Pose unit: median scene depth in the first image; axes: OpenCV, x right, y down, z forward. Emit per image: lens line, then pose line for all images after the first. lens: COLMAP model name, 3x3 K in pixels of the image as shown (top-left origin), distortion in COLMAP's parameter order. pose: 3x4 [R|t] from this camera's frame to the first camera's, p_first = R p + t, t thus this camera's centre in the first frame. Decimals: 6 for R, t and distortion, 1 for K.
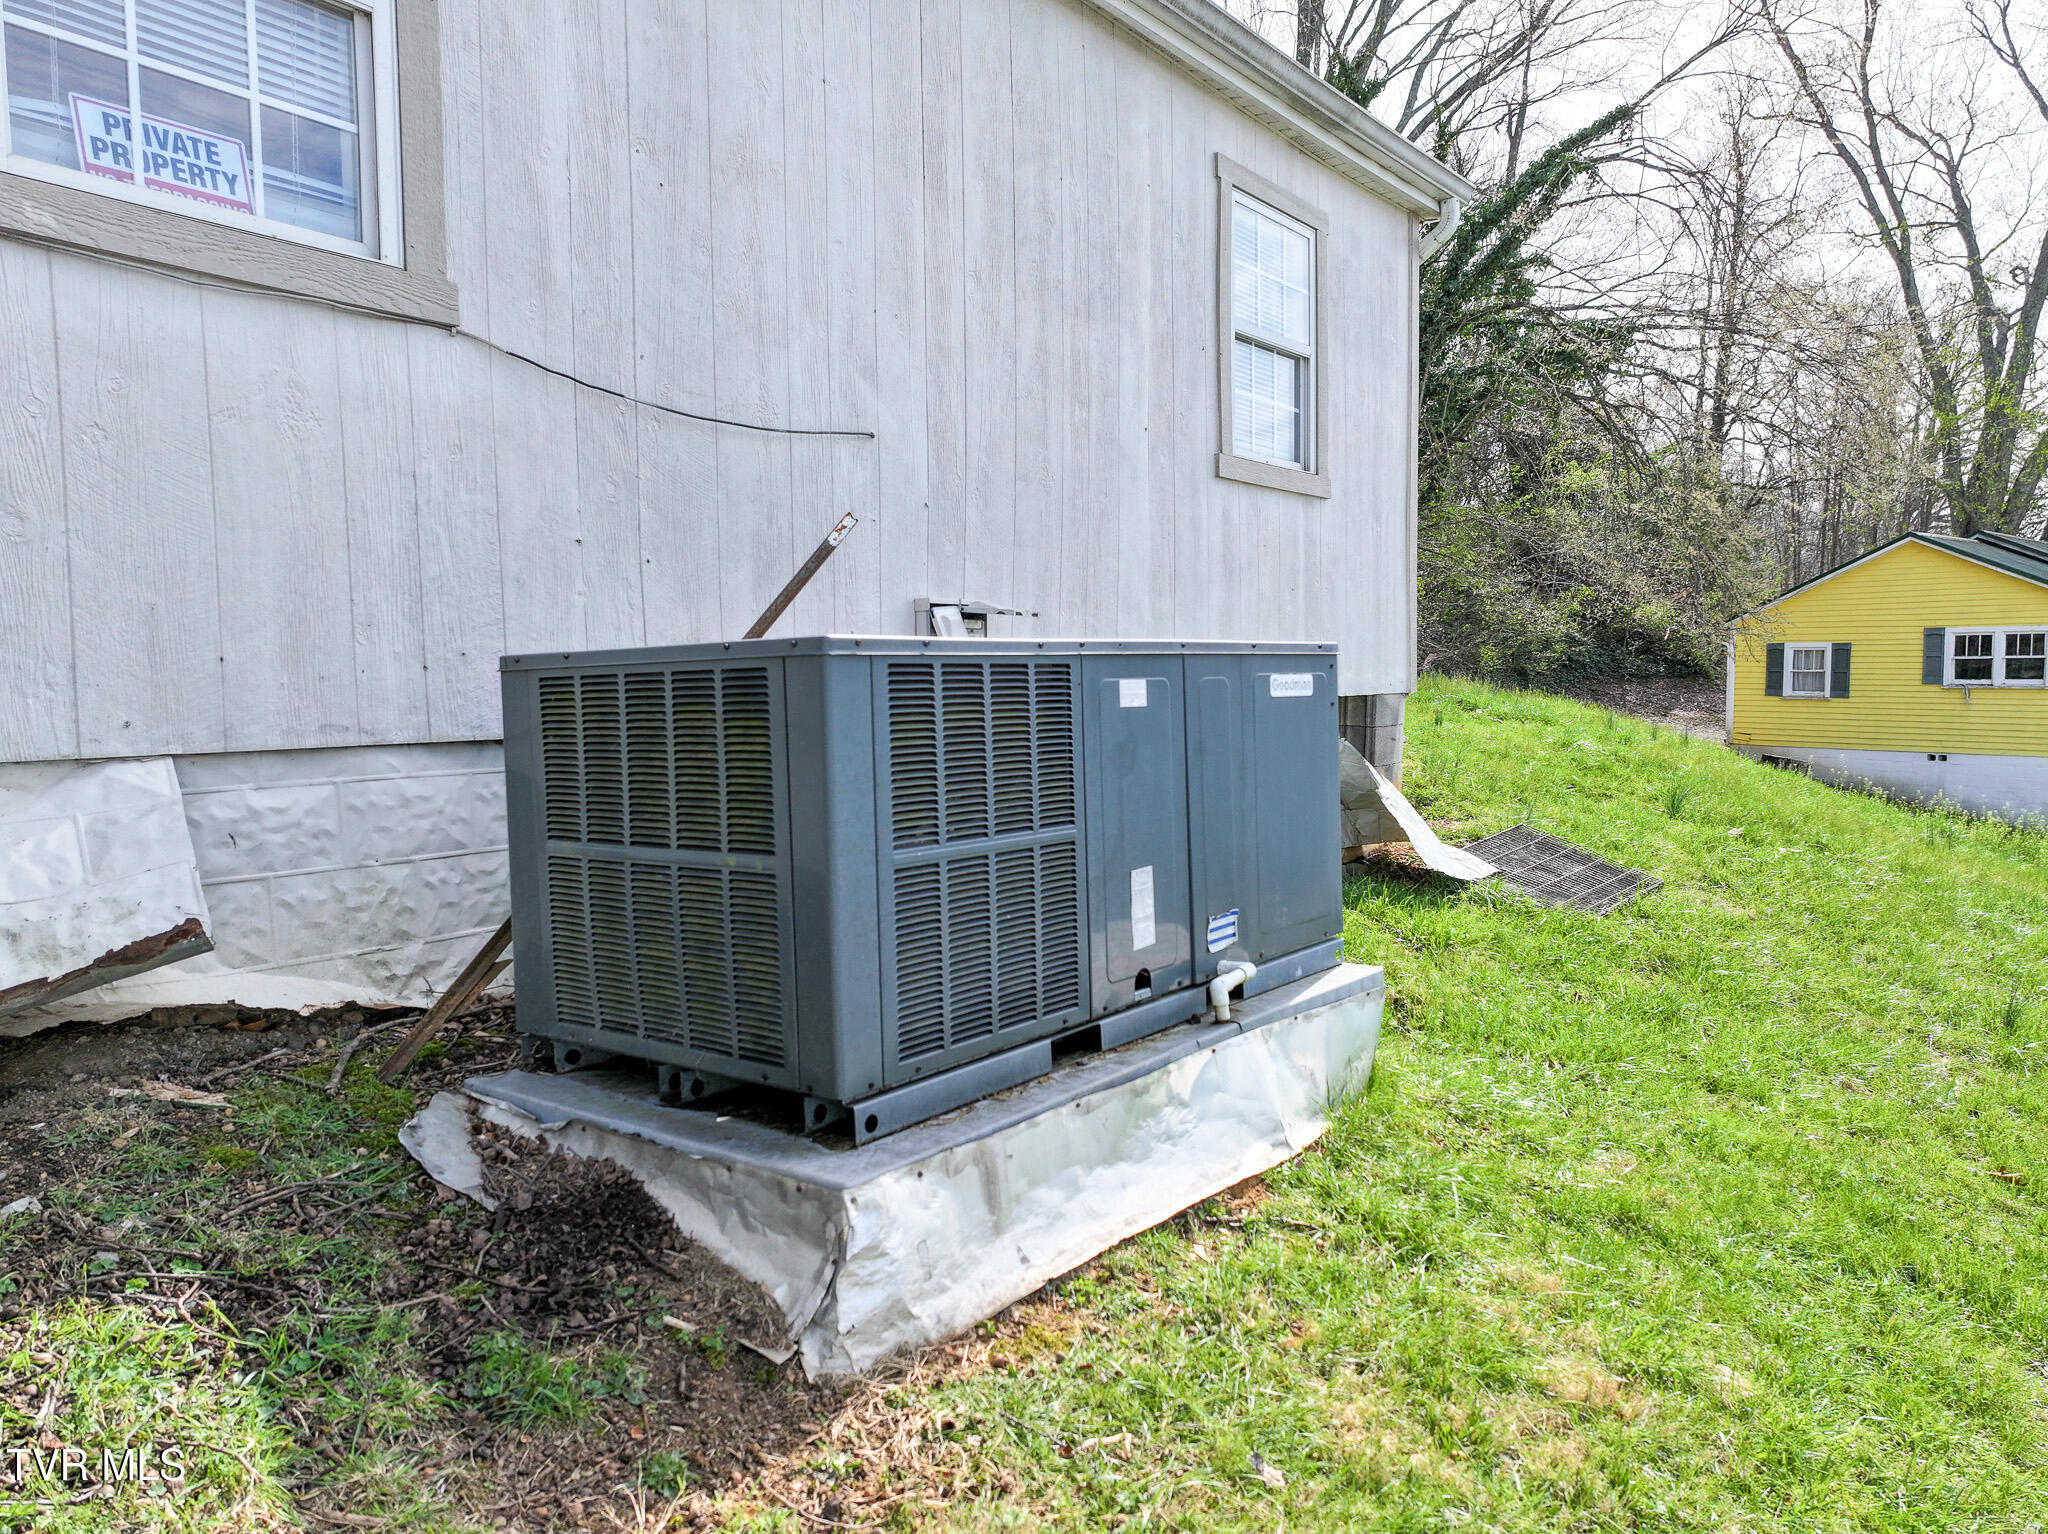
lens RADIAL K [[1442.1, 0, 1024.0], [0, 1442.1, 767.0], [0, 0, 1]] dist [0.003427, 0.006323]
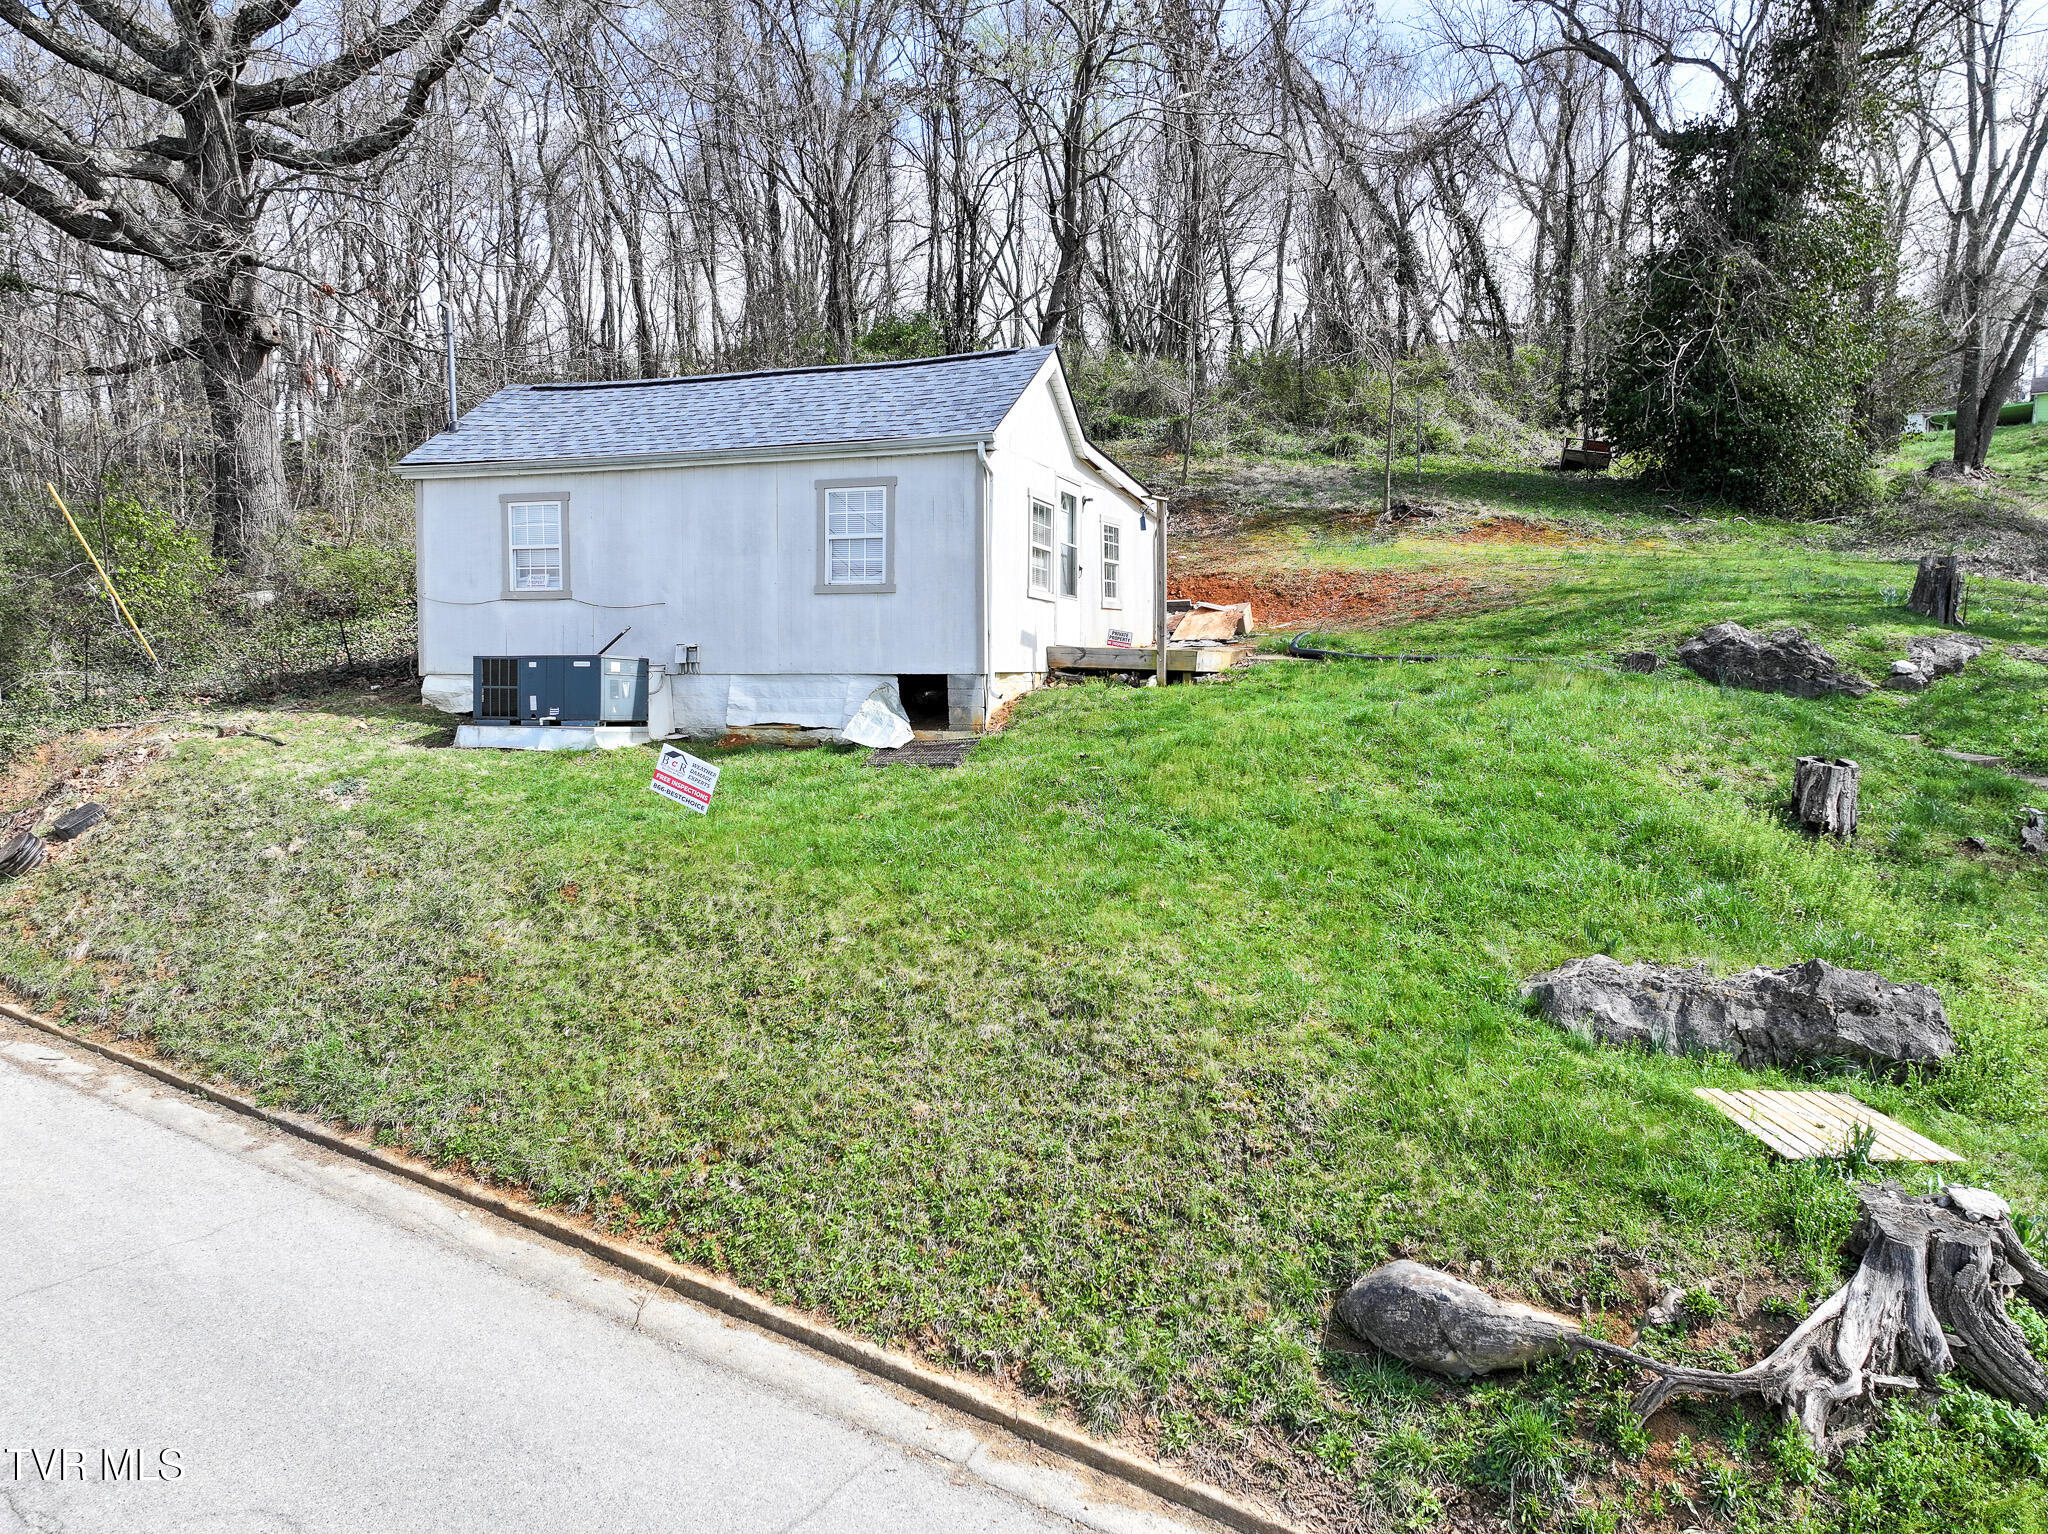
lens RADIAL K [[1451.9, 0, 1024.0], [0, 1451.9, 767.0], [0, 0, 1]] dist [0.007893, 0.003620]
pose [[0.310052, 0.065851, -0.948436, 6.058185], [-0.067022, 0.996630, 0.047287, -0.049108], [0.948354, 0.048904, 0.313420, 1.043133]]
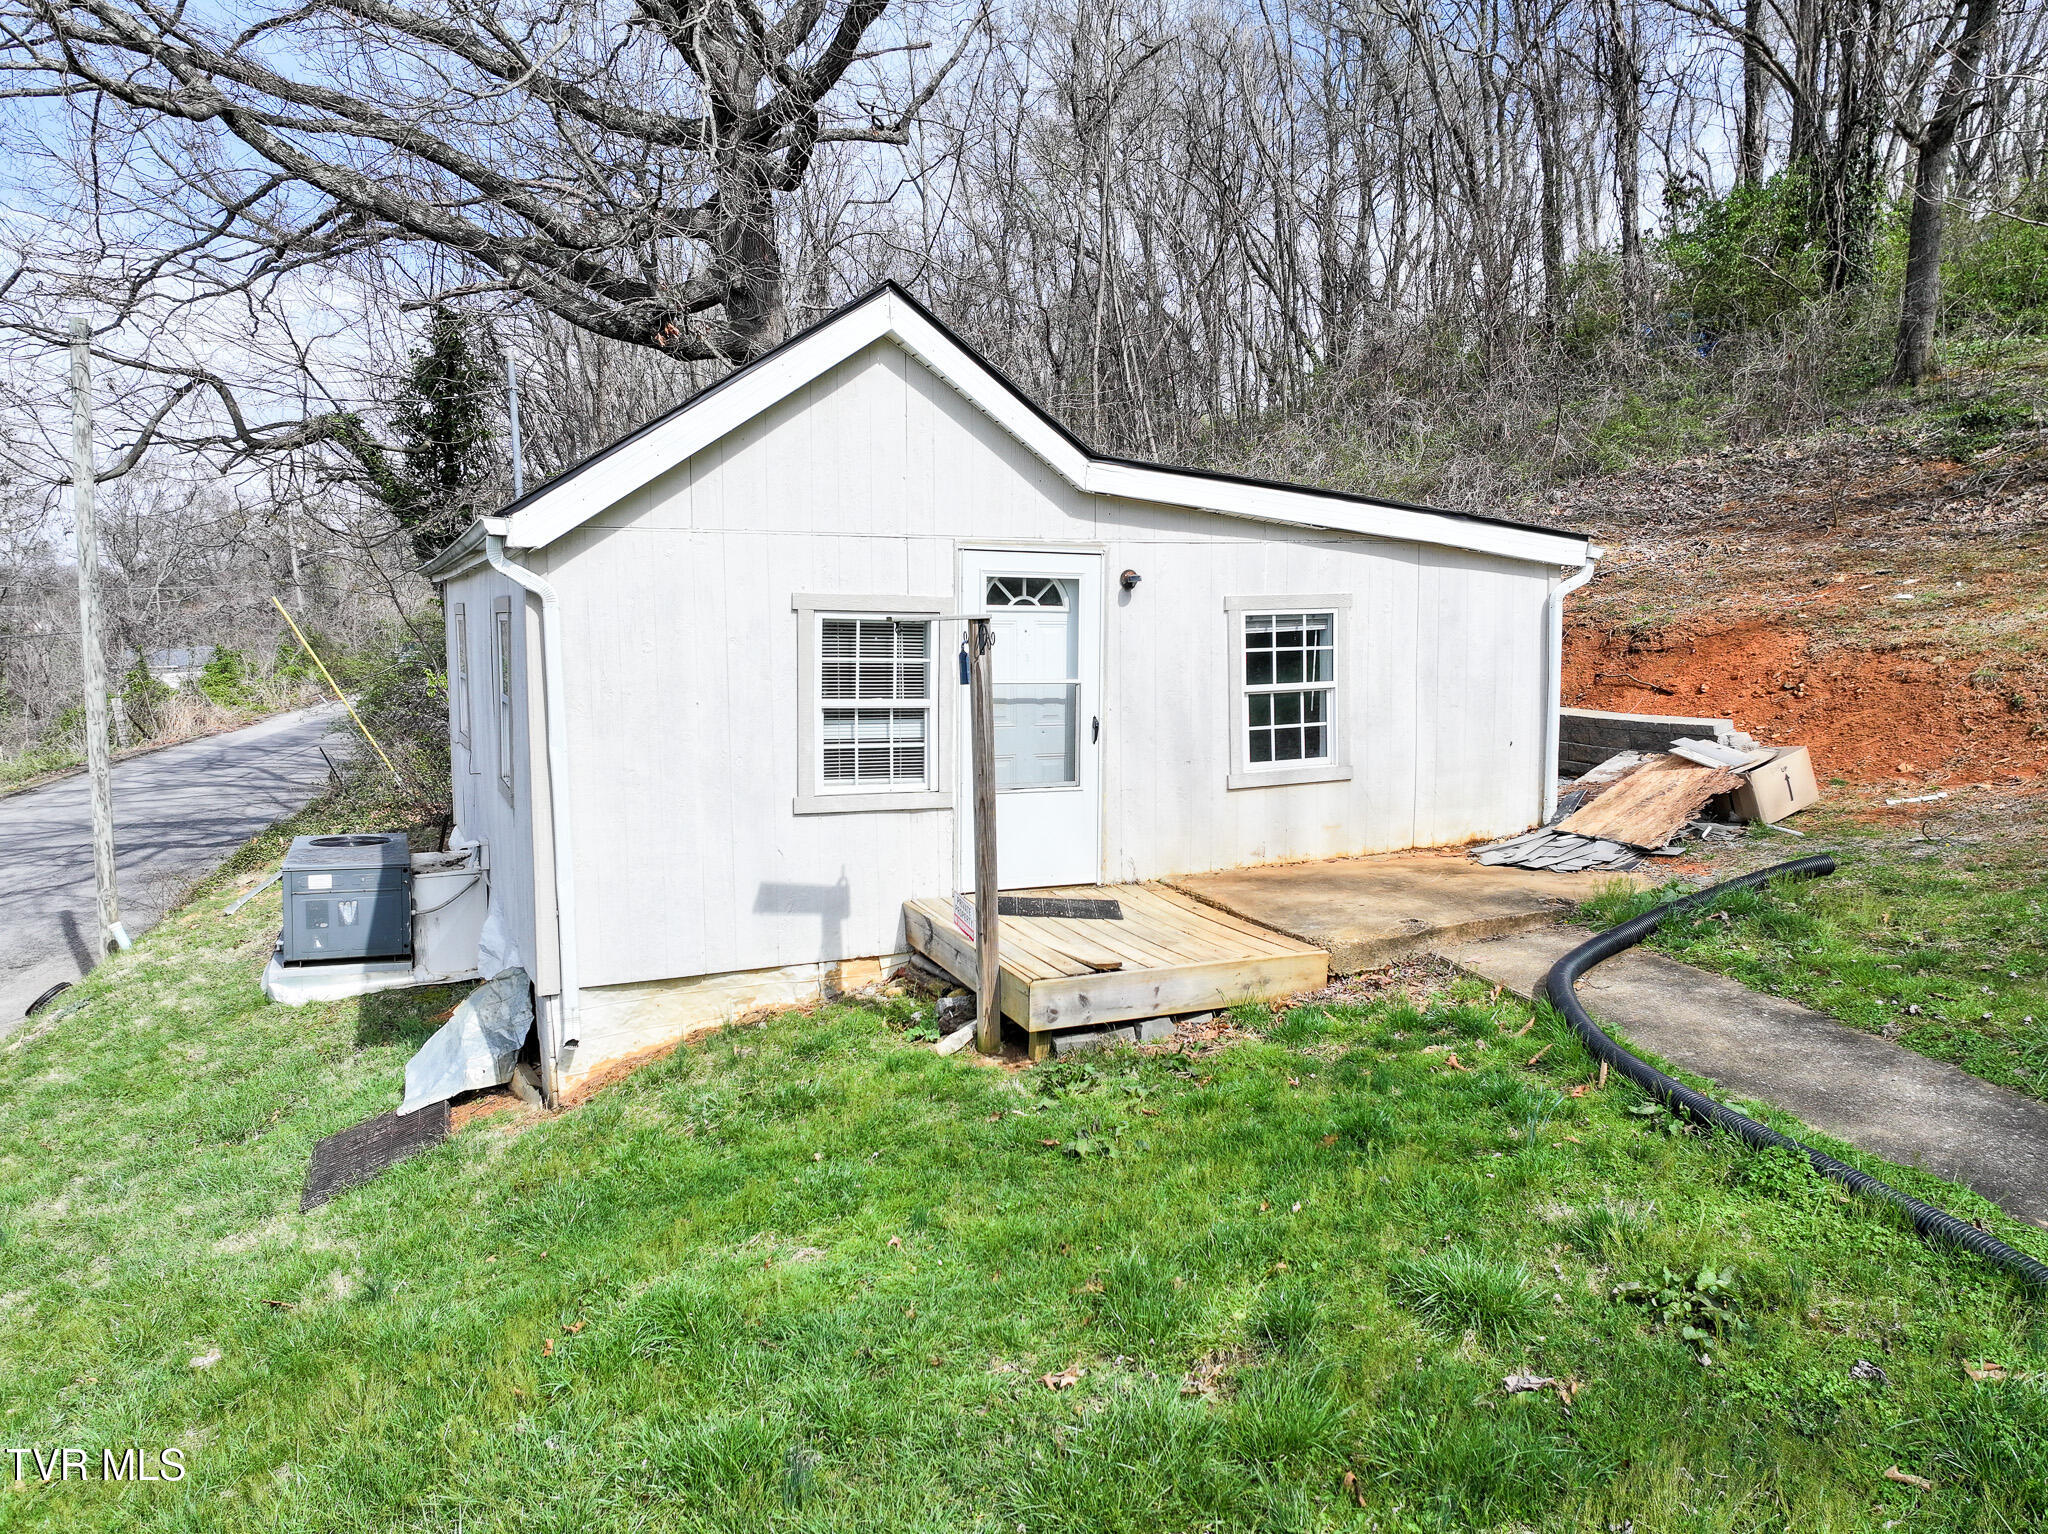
lens RADIAL K [[1442.1, 0, 1024.0], [0, 1442.1, 767.0], [0, 0, 1]] dist [0.003427, 0.006323]
pose [[-0.468056, 0.099096, -0.878125, 2.683095], [-0.053204, 0.988730, 0.139937, -1.005399], [0.882096, 0.112218, -0.457509, 4.675607]]
